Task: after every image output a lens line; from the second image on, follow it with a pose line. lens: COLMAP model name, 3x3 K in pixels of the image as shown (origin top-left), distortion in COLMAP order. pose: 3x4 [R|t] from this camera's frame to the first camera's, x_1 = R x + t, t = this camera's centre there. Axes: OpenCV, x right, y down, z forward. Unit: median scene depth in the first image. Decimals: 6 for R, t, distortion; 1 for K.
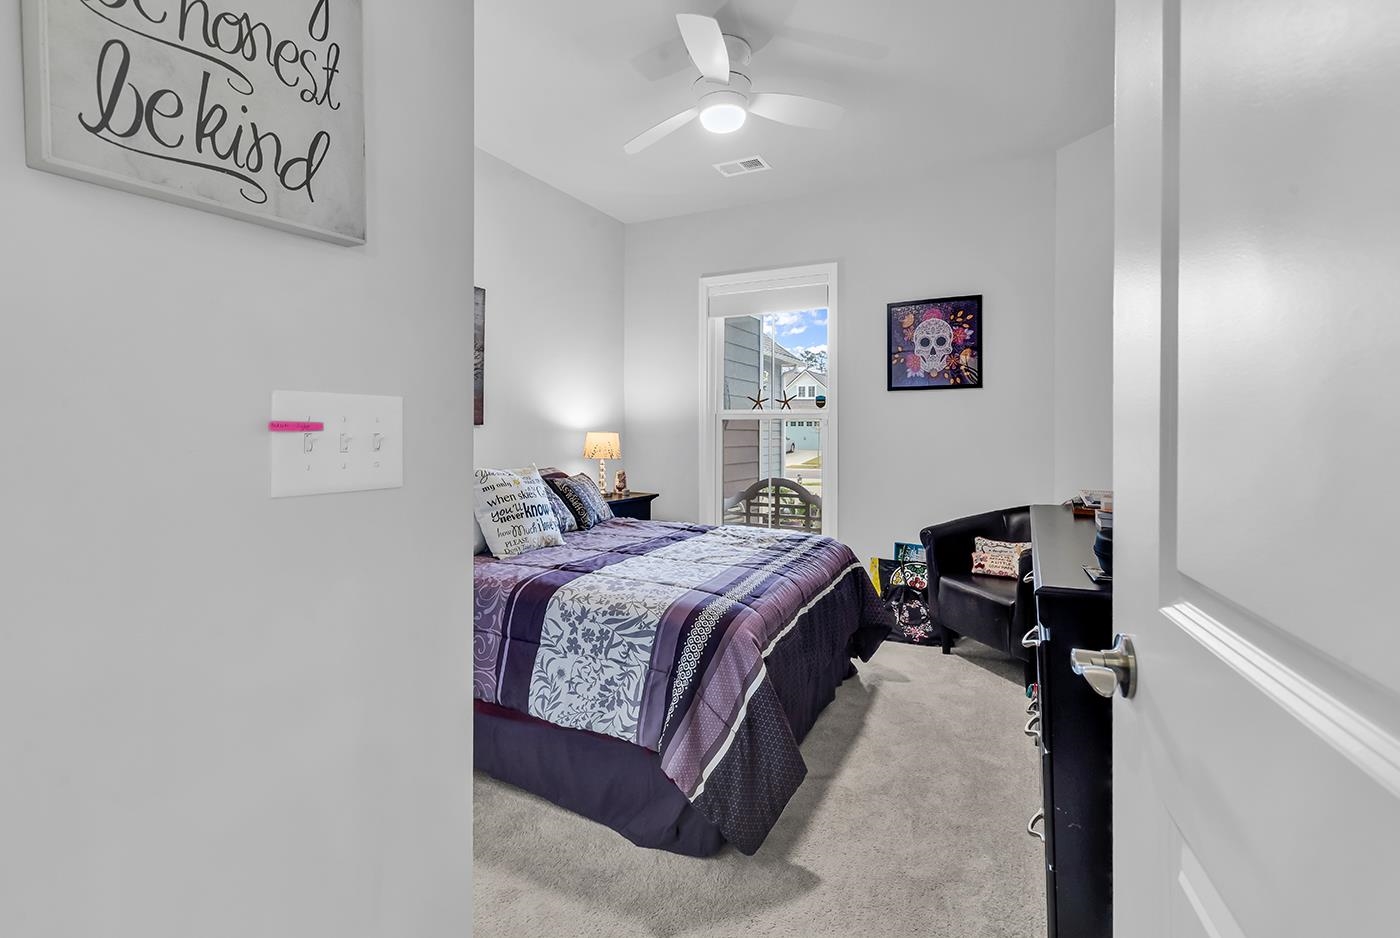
lens RADIAL K [[670.3, 0, 700.9], [0, 670.3, 436.2], [0, 0, 1]] dist [0.000493, -0.000218]
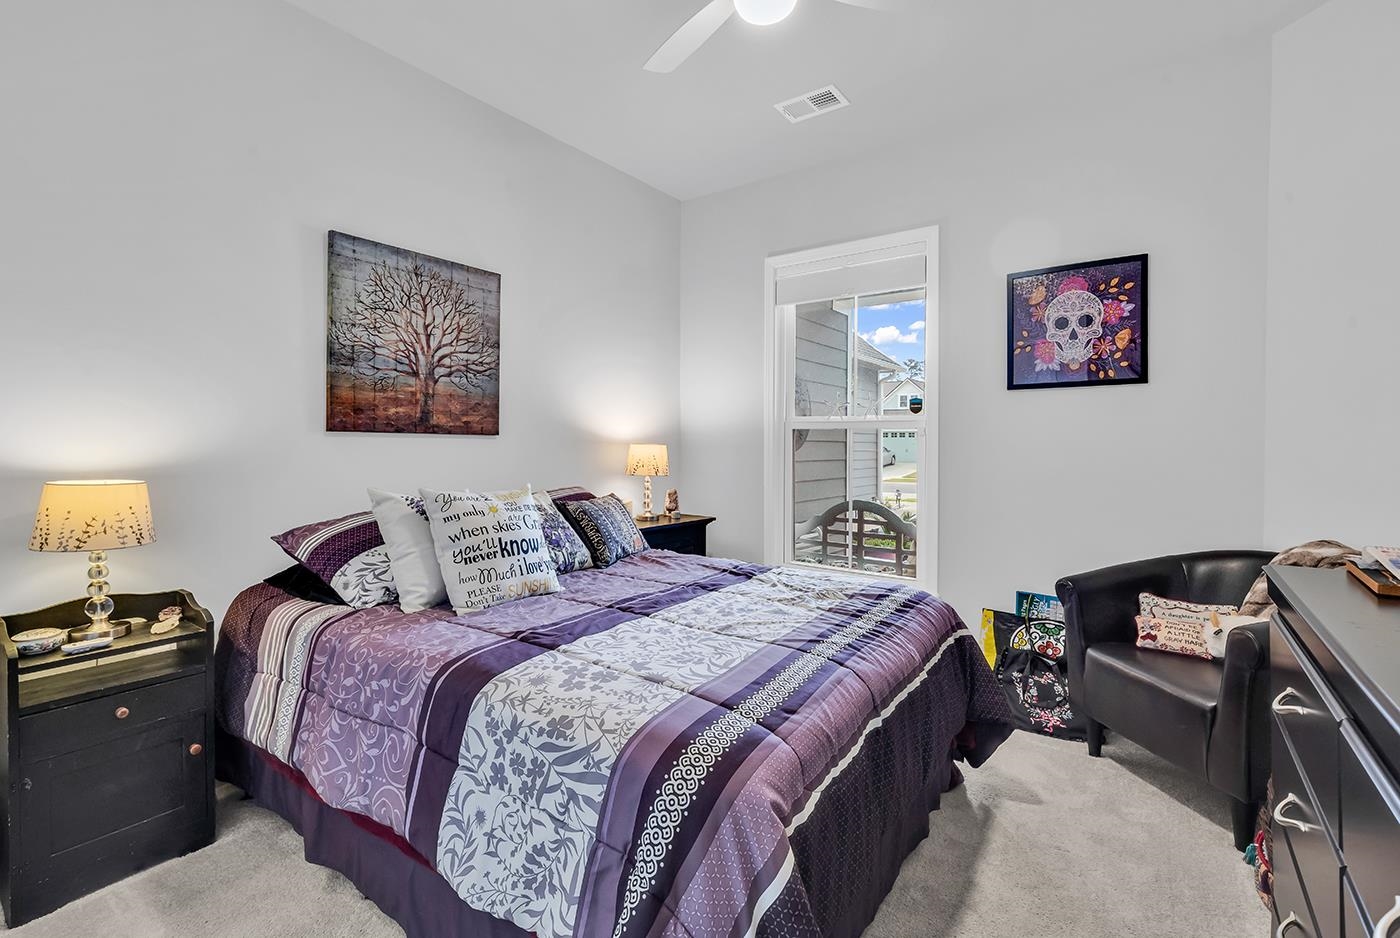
lens RADIAL K [[646.3, 0, 699.4], [0, 646.3, 451.5], [0, 0, 1]] dist [0.002890, -0.000216]
pose [[0.987088, 0.003321, -0.160146, 0.066448], [-0.002227, 0.999973, 0.007015, -0.002967], [0.160165, -0.006568, 0.987068, 0.282161]]
